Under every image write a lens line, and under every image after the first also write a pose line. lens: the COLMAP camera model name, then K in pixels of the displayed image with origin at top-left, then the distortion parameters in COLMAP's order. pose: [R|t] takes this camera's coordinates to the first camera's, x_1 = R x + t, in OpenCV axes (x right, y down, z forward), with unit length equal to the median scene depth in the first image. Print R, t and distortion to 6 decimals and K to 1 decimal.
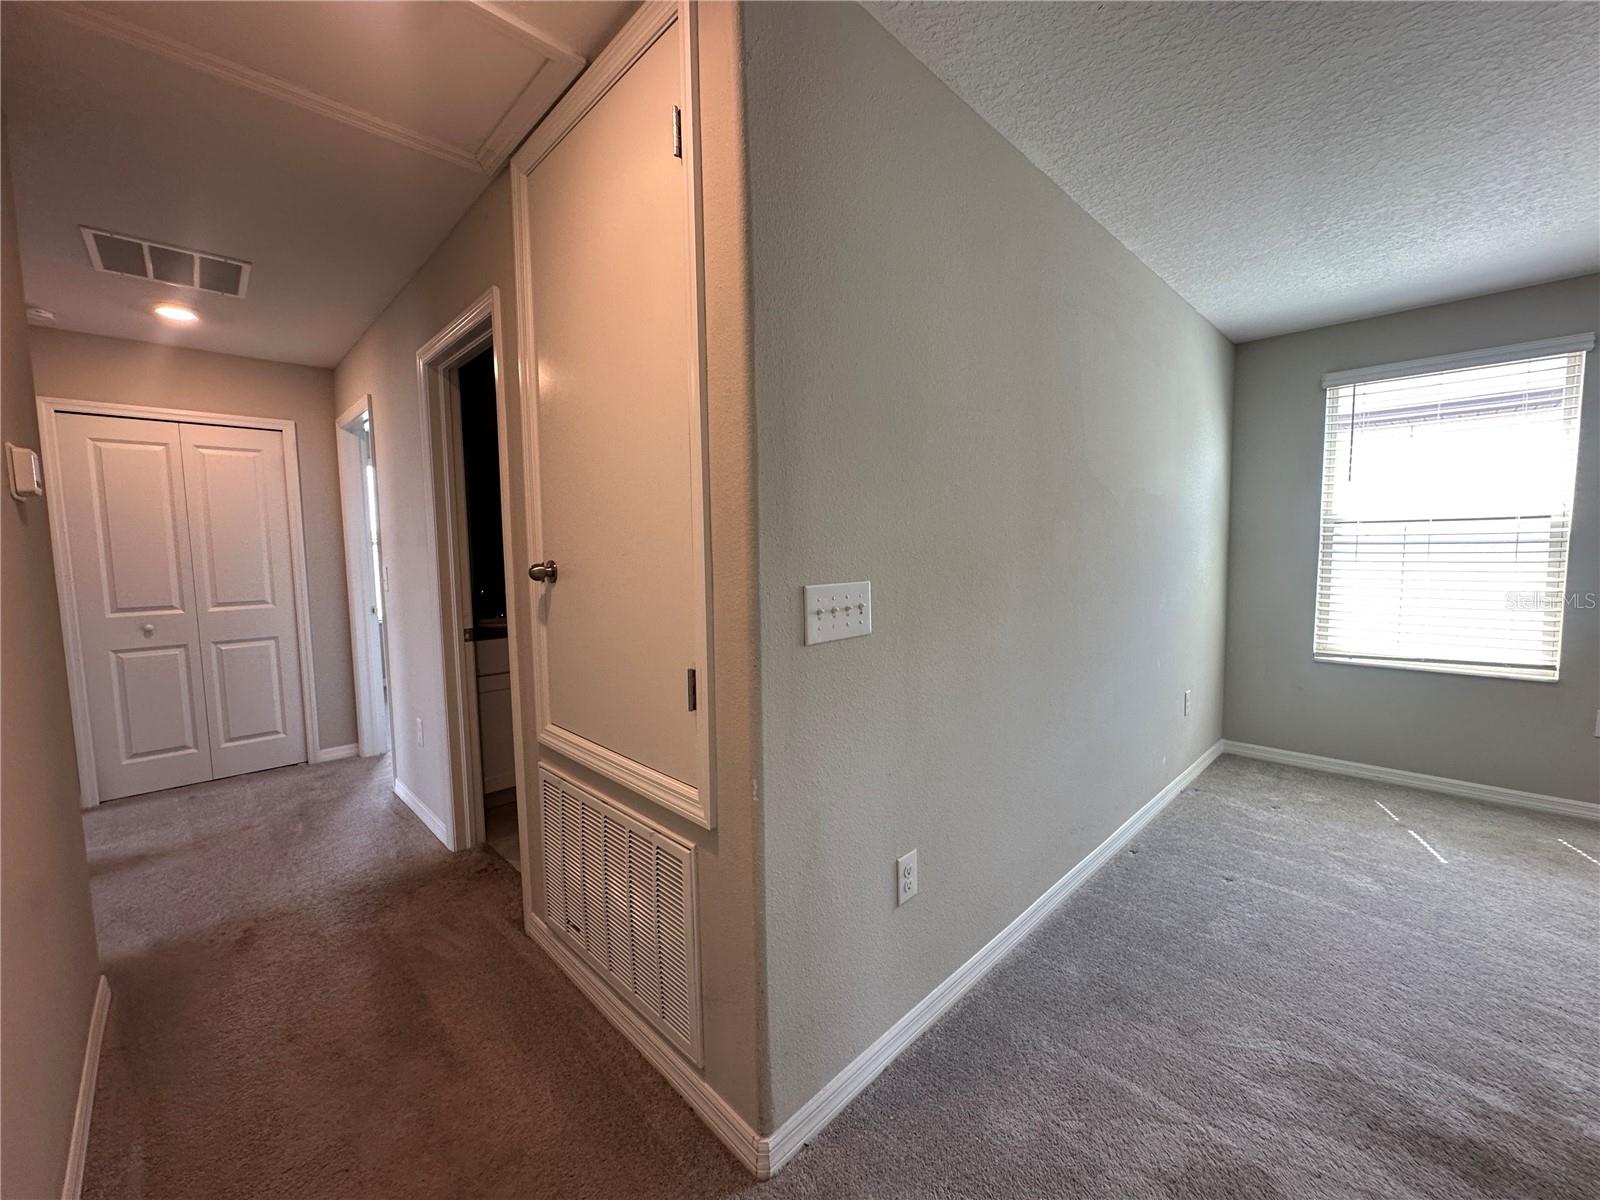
lens RADIAL K [[641.6, 0, 800.2], [0, 641.6, 596.7], [0, 0, 1]] dist [-0.003931, 0.000623]
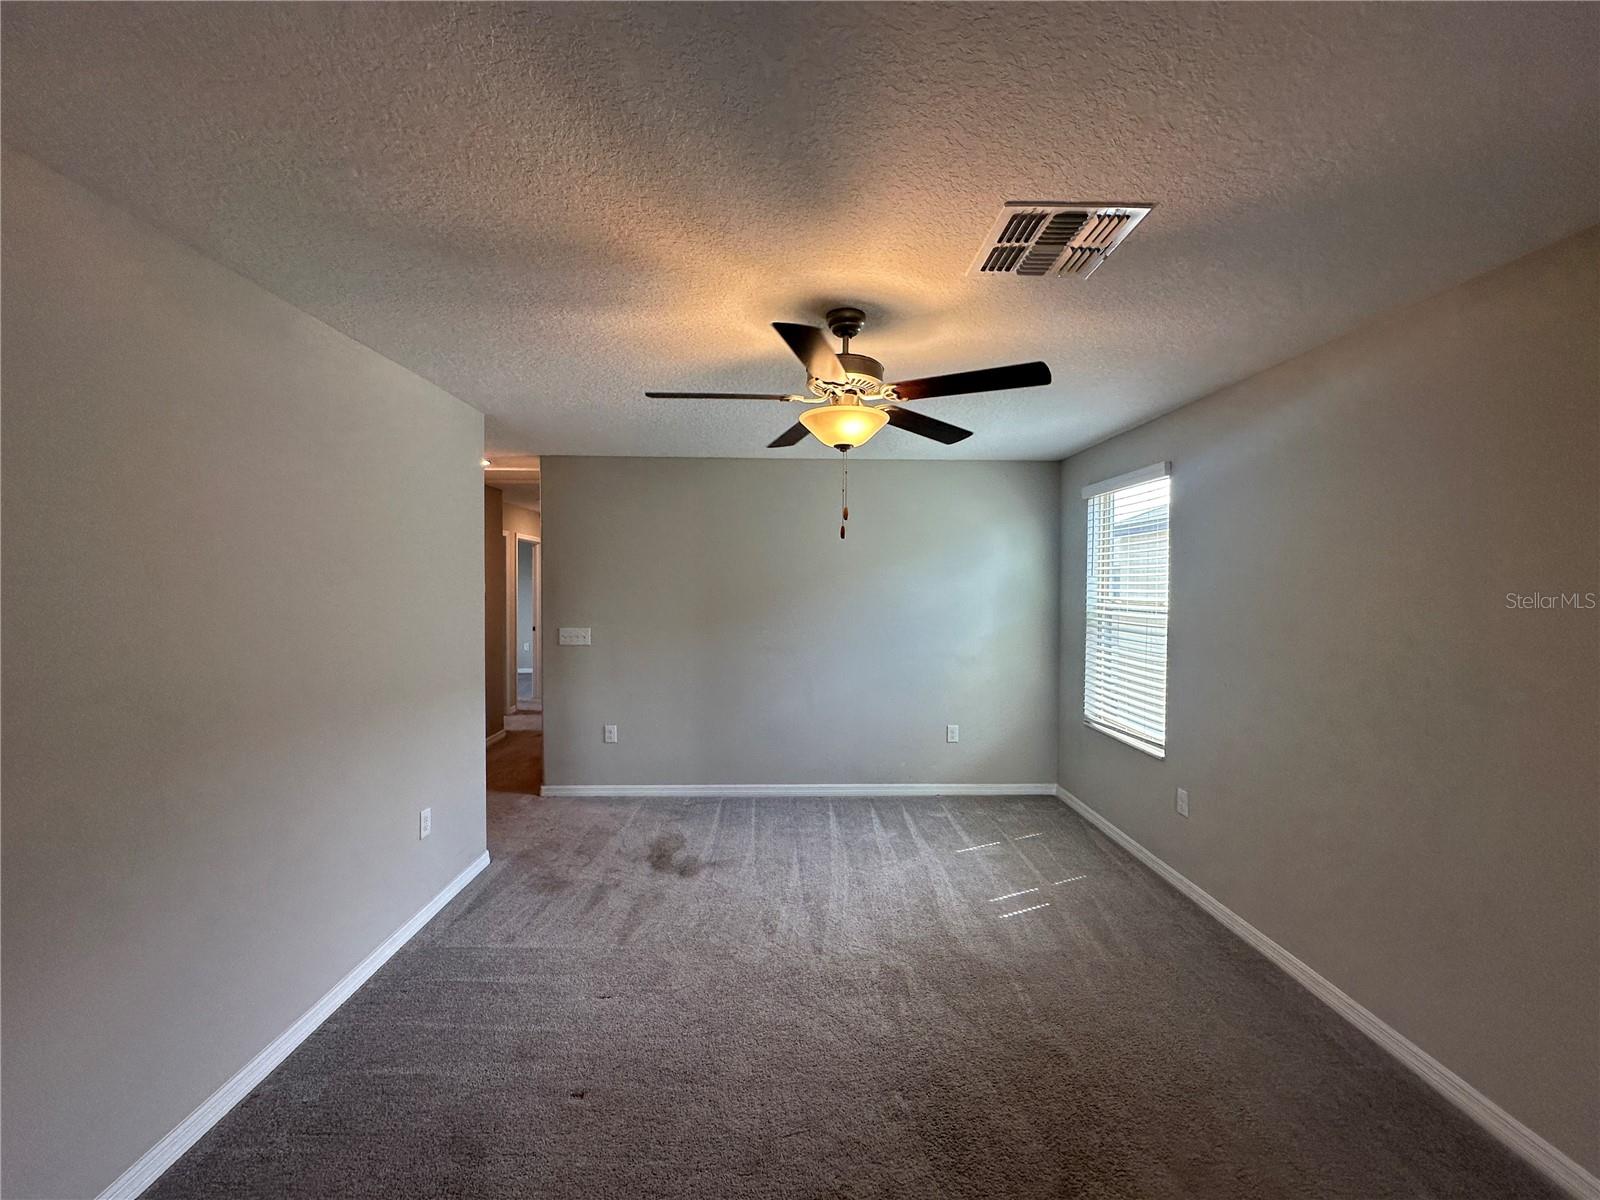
lens RADIAL K [[641.6, 0, 793.5], [0, 641.6, 599.4], [0, 0, 1]] dist [-0.003931, 0.000623]
pose [[0.723911, 0.033823, -0.689064, 1.438876], [-0.065265, 0.997676, -0.019595, -0.081211], [0.686799, 0.059157, 0.724436, -0.282100]]
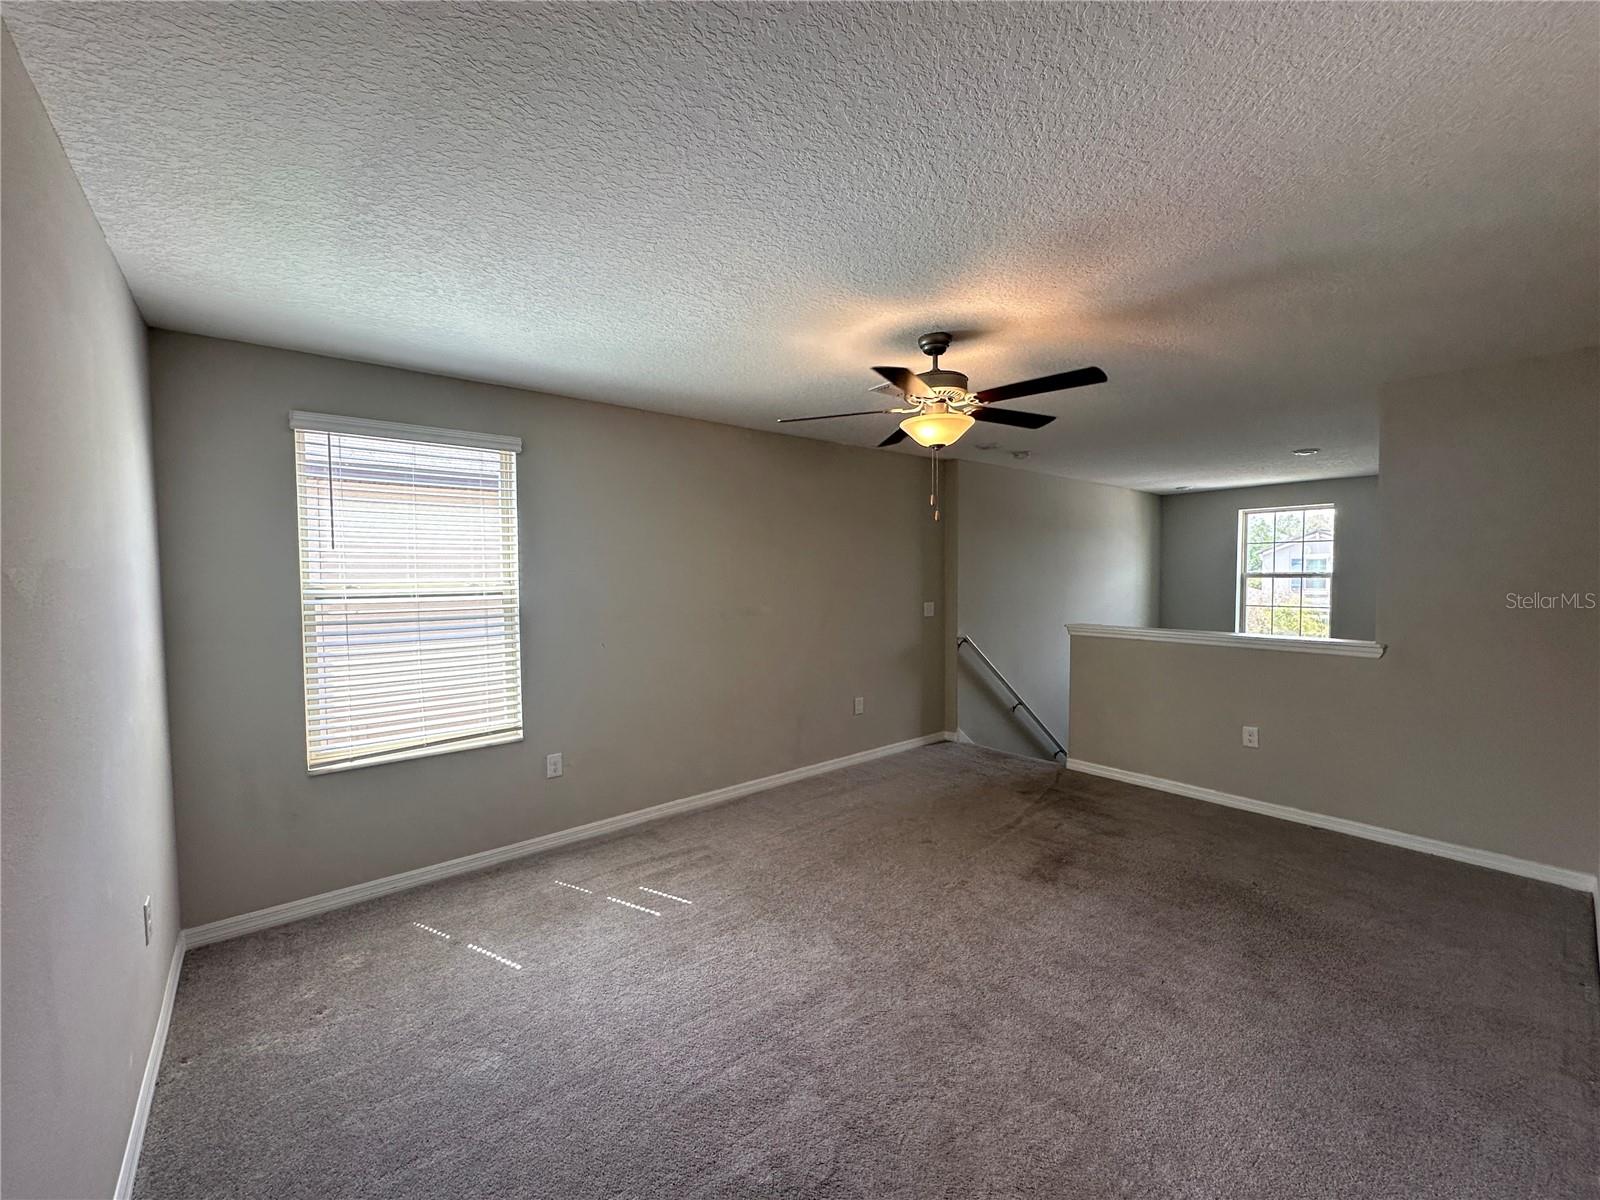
lens RADIAL K [[641.6, 0, 801.1], [0, 641.6, 602.4], [0, 0, 1]] dist [-0.003931, 0.000623]
pose [[0.081614, -0.033563, 0.996099, 0.099206], [0.083838, 0.996122, 0.026695, -0.094619], [-0.993132, 0.081332, 0.084111, 0.381271]]
